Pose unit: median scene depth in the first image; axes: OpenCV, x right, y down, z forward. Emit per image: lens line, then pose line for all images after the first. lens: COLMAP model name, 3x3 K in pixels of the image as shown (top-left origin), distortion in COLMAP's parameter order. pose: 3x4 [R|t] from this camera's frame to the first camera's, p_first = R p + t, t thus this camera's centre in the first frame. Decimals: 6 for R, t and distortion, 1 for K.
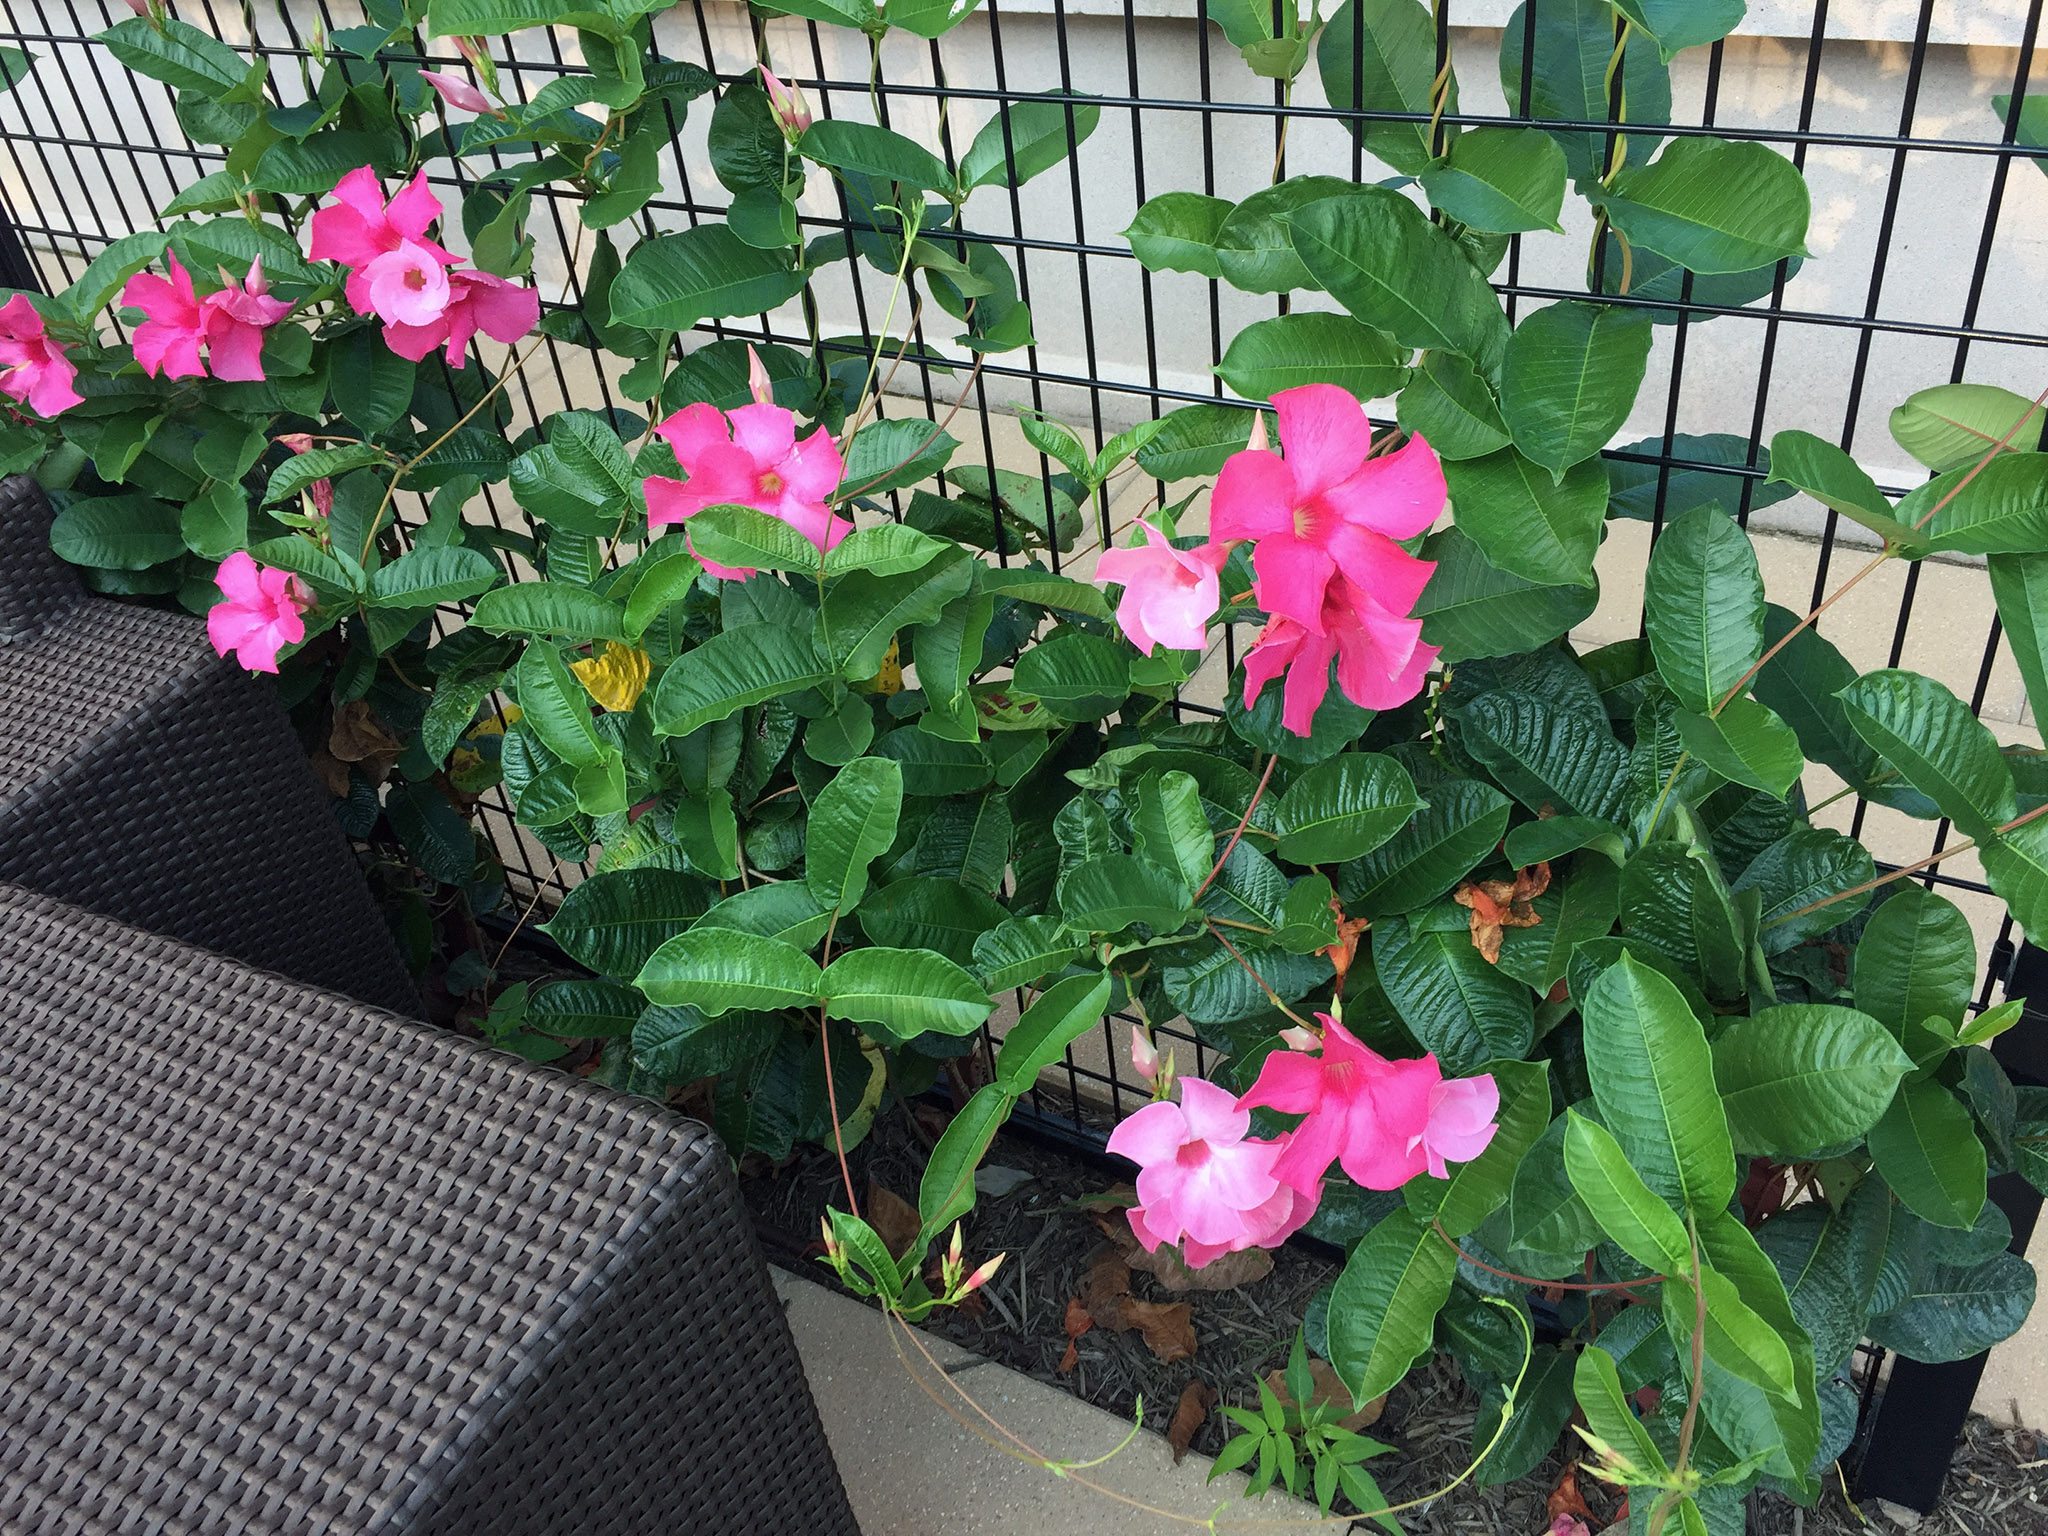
lens RADIAL K [[1724.7, 0, 1023.1], [0, 1724.7, 732.0], [0, 0, 1]] dist [0.060263, -0.003408]
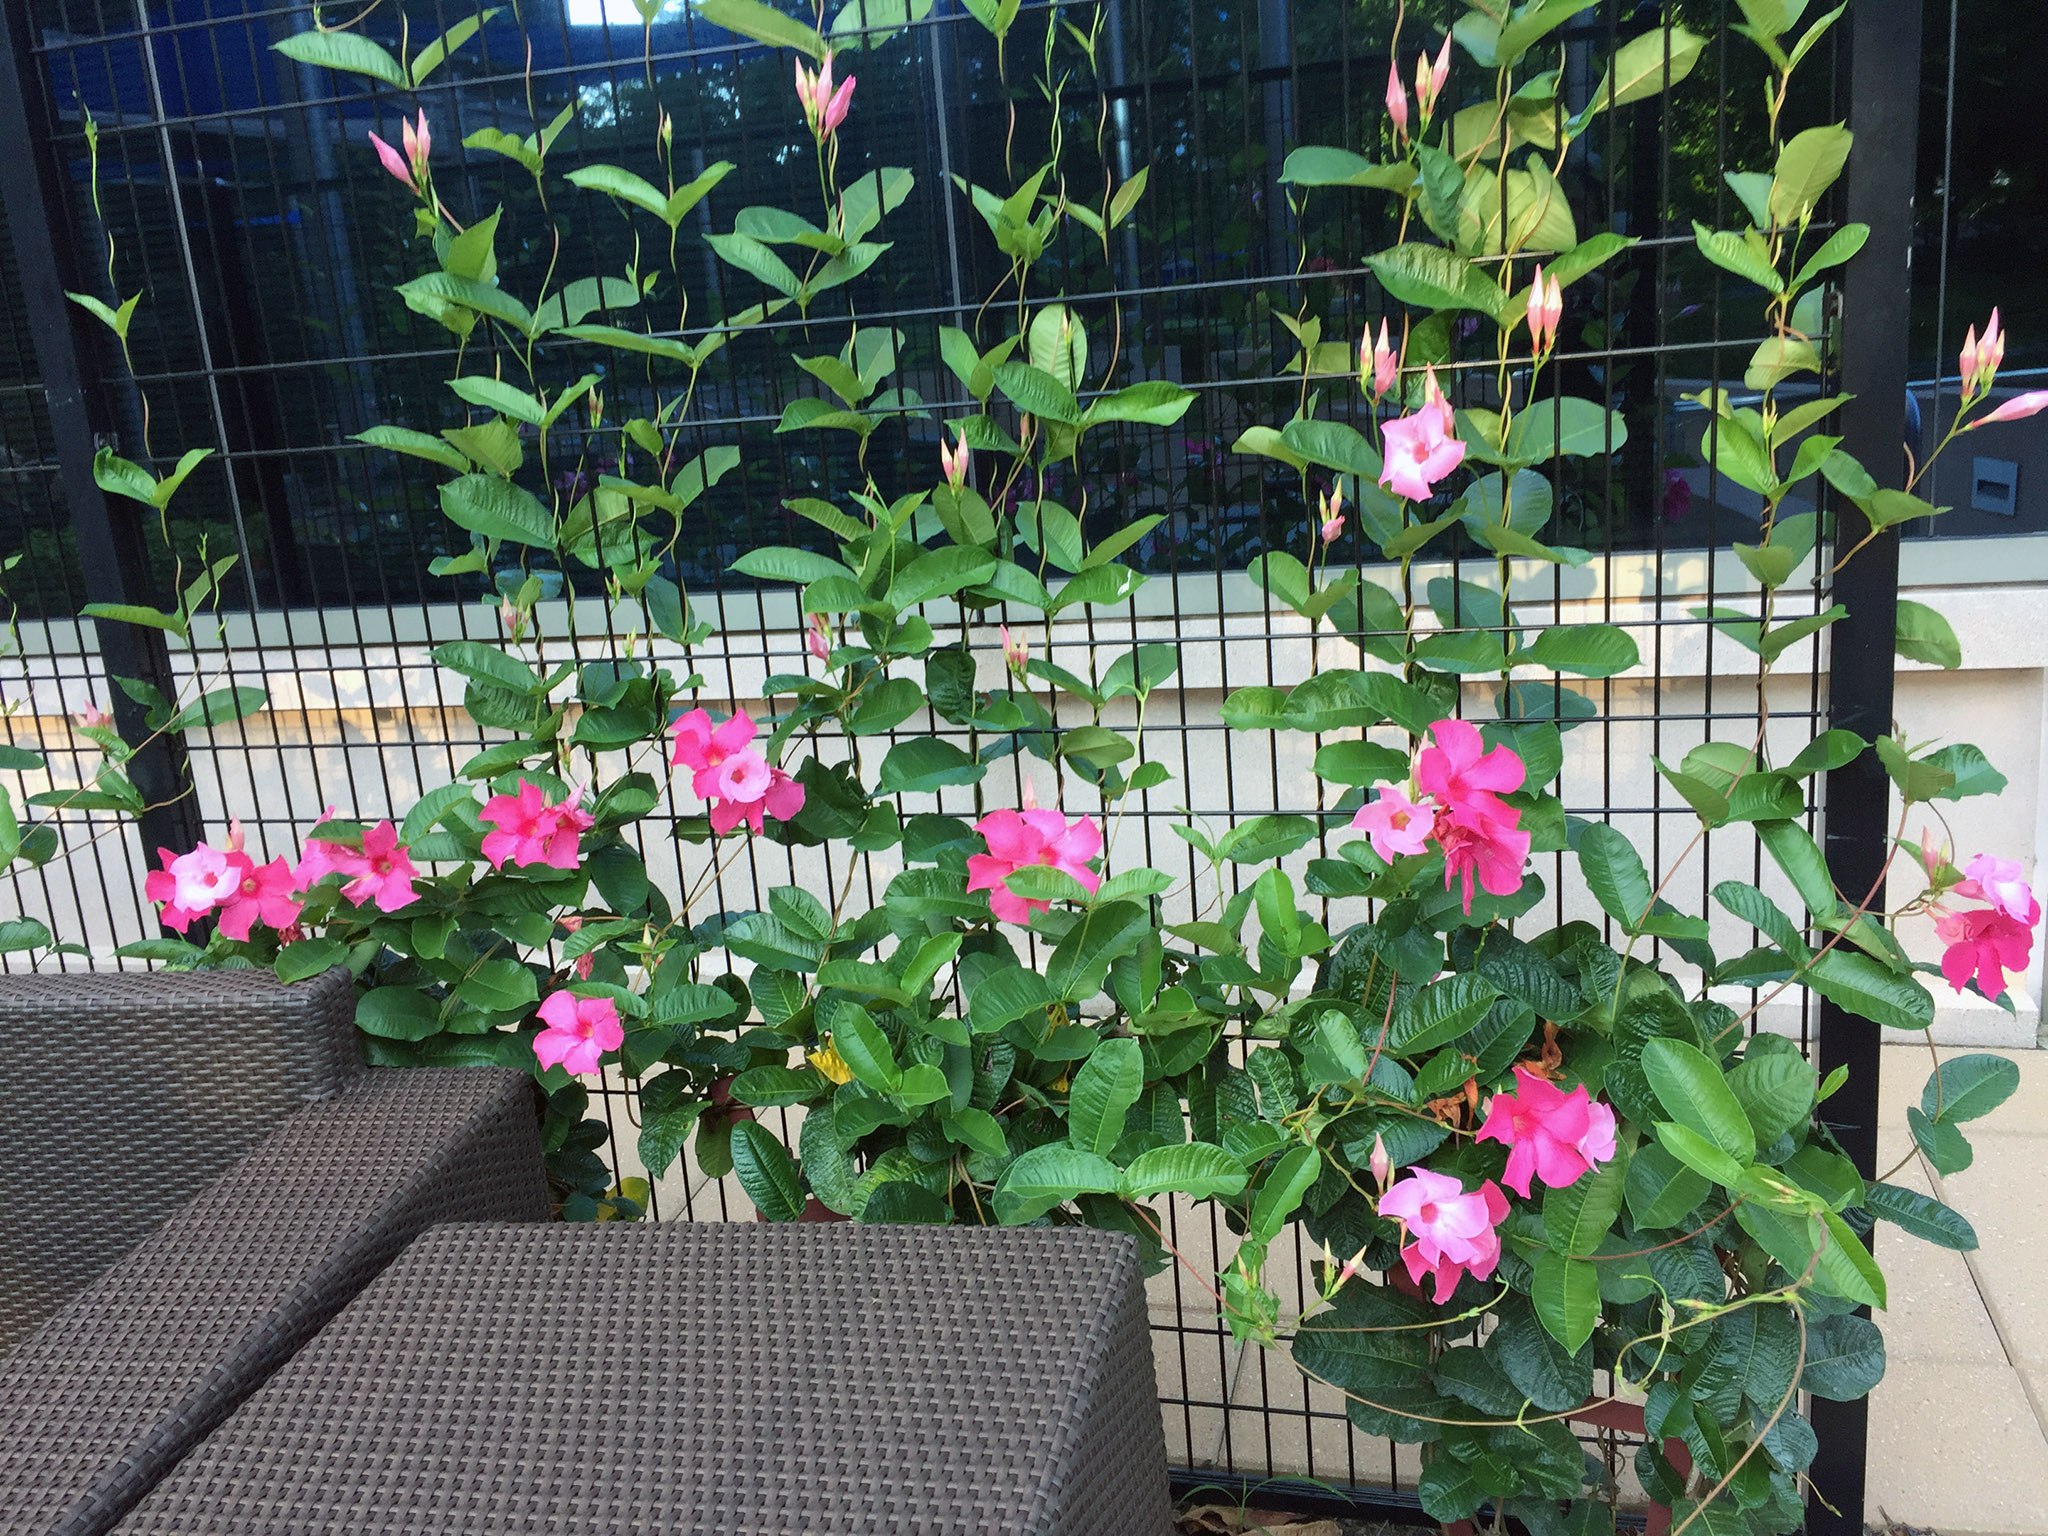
lens RADIAL K [[1774.7, 0, 1024.0], [0, 1774.7, 768.0], [0, 0, 1]] dist [0.069414, 0.003981]
pose [[0.960306, -0.033101, 0.276979, -0.588136], [0.141106, 0.914171, -0.379975, 0.375892], [-0.240629, 0.403975, 0.882554, -0.425685]]
